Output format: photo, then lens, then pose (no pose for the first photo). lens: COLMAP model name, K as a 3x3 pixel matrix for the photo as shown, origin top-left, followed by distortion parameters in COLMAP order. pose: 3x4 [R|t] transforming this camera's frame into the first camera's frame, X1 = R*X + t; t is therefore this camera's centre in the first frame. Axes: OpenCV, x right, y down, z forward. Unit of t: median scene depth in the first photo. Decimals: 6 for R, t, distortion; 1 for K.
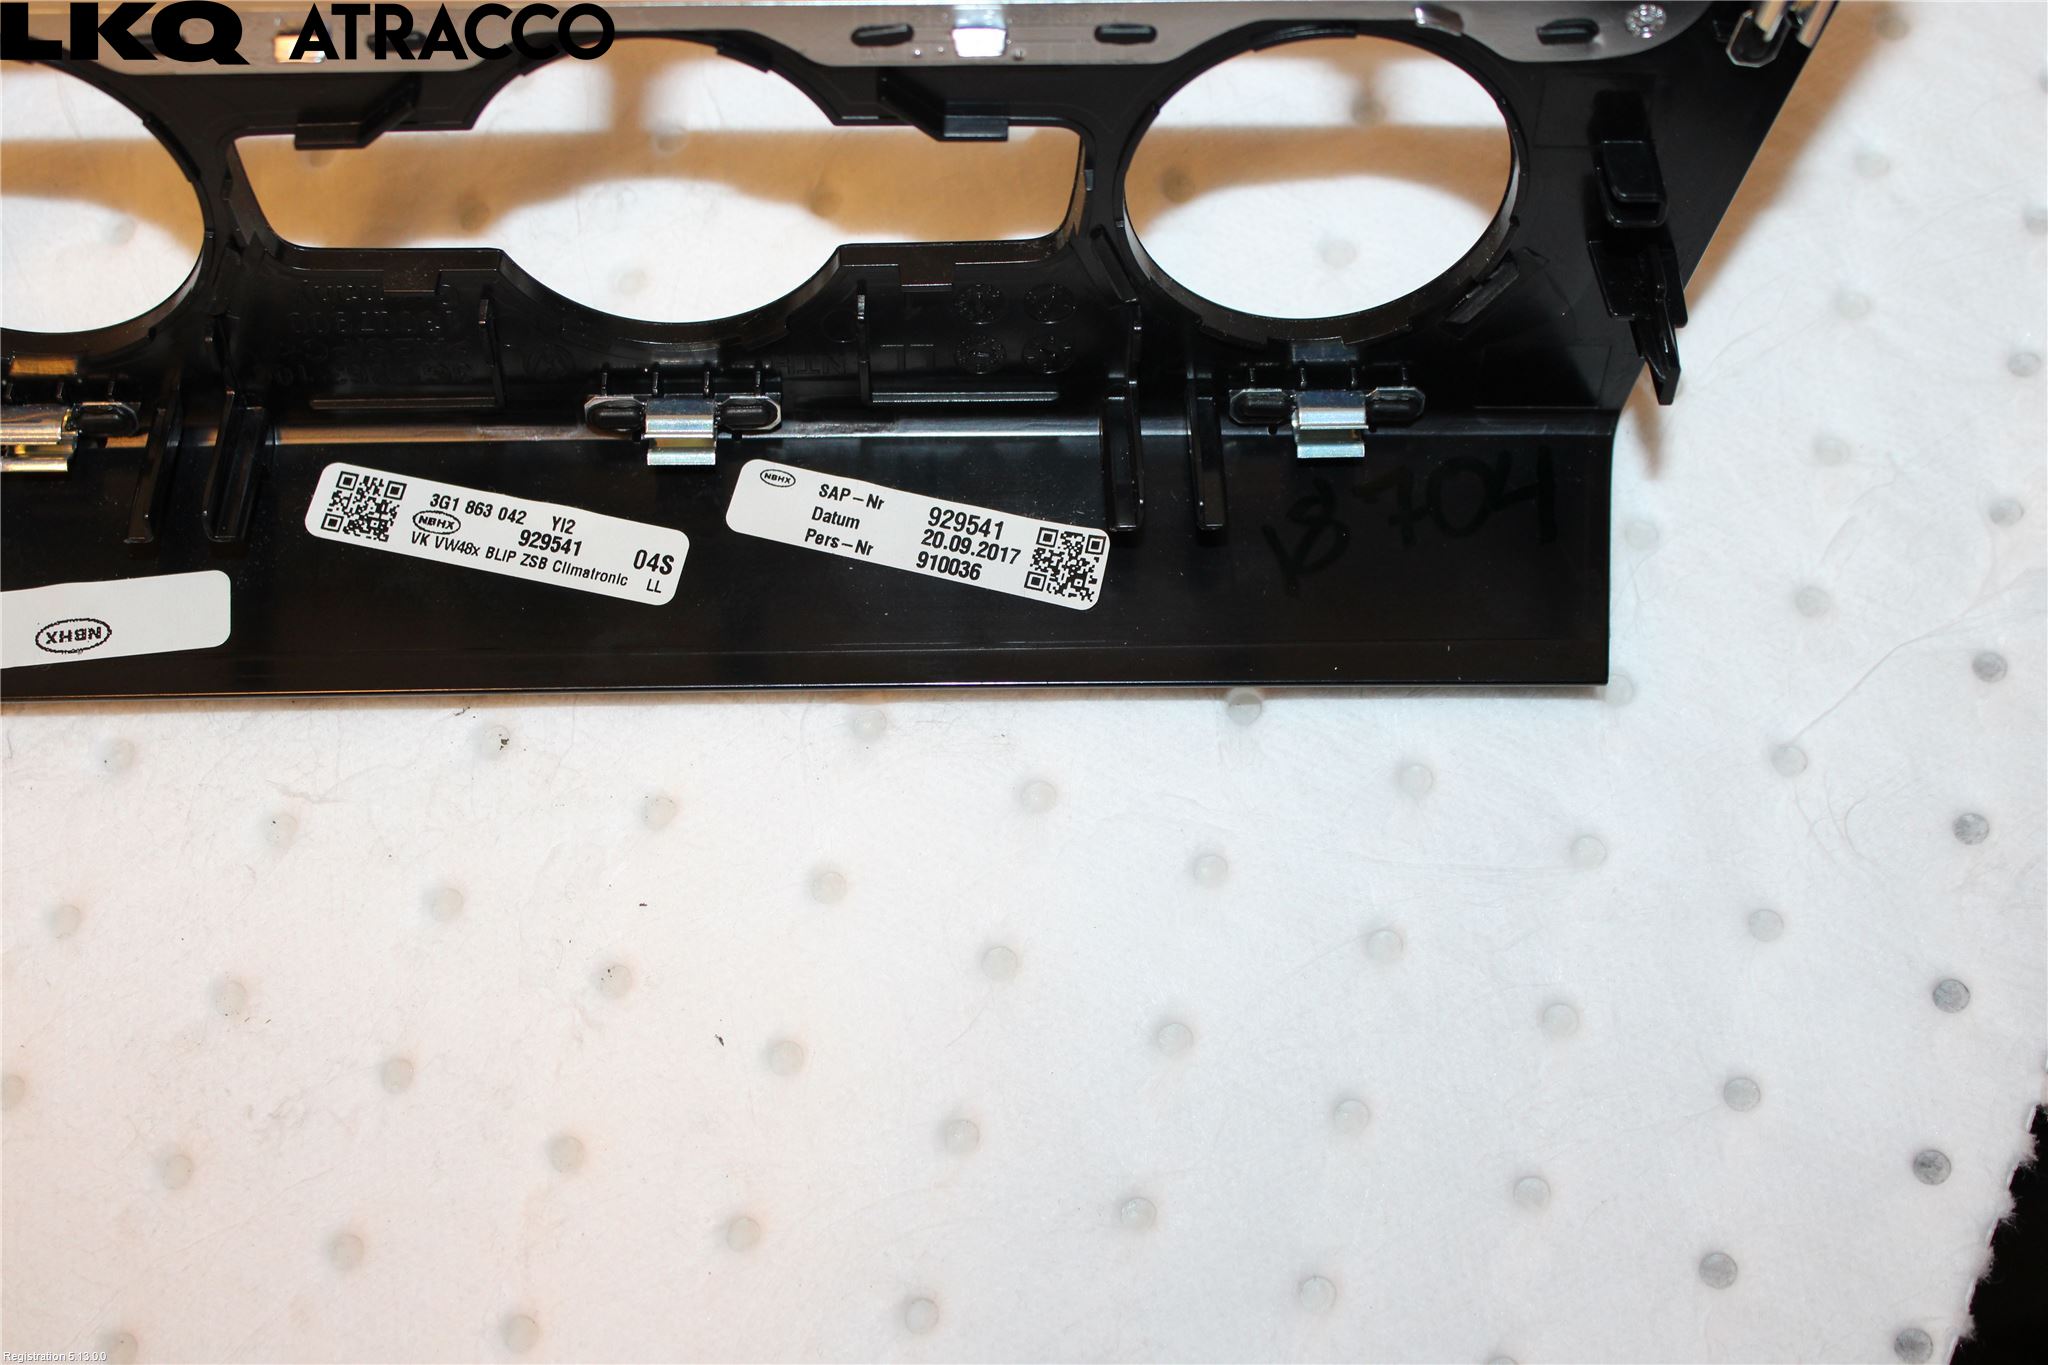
lens RADIAL K [[2876.1, 0, 1020.2], [0, 2876.1, 684.7], [0, 0, 1]] dist [-0.052017, 0.000000]
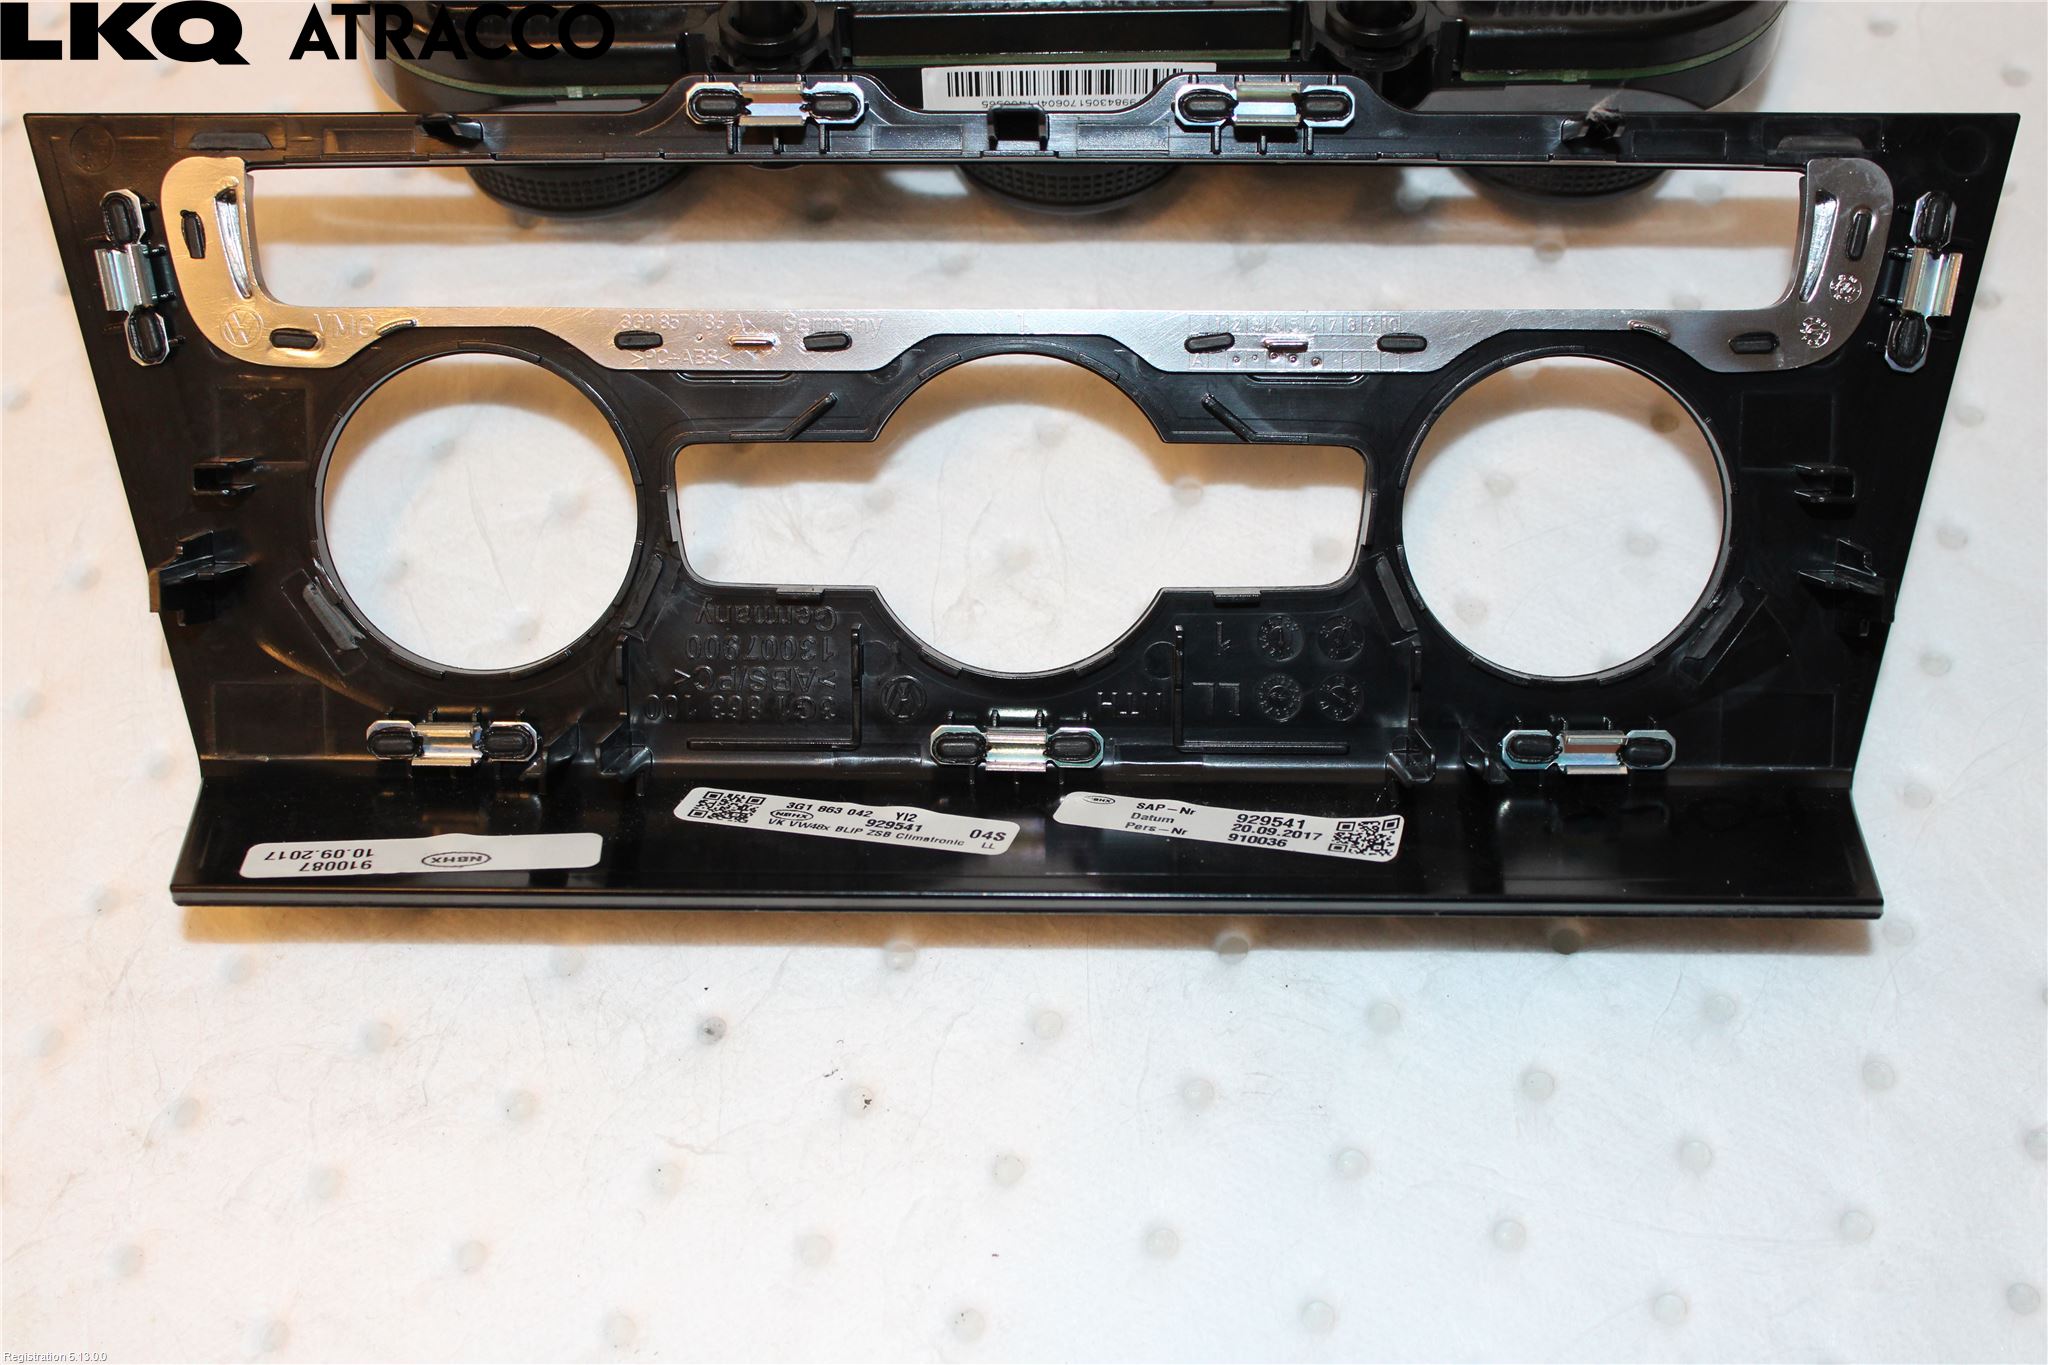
lens RADIAL K [[2876.1, 0, 1025.2], [0, 2876.1, 683.7], [0, 0, 1]] dist [-0.052017, 0.000000]
pose [[0.999516, 0.007314, -0.030244, -0.080290], [-0.026028, 0.729154, -0.683854, 0.664916], [0.017051, 0.684310, 0.728992, 0.158103]]
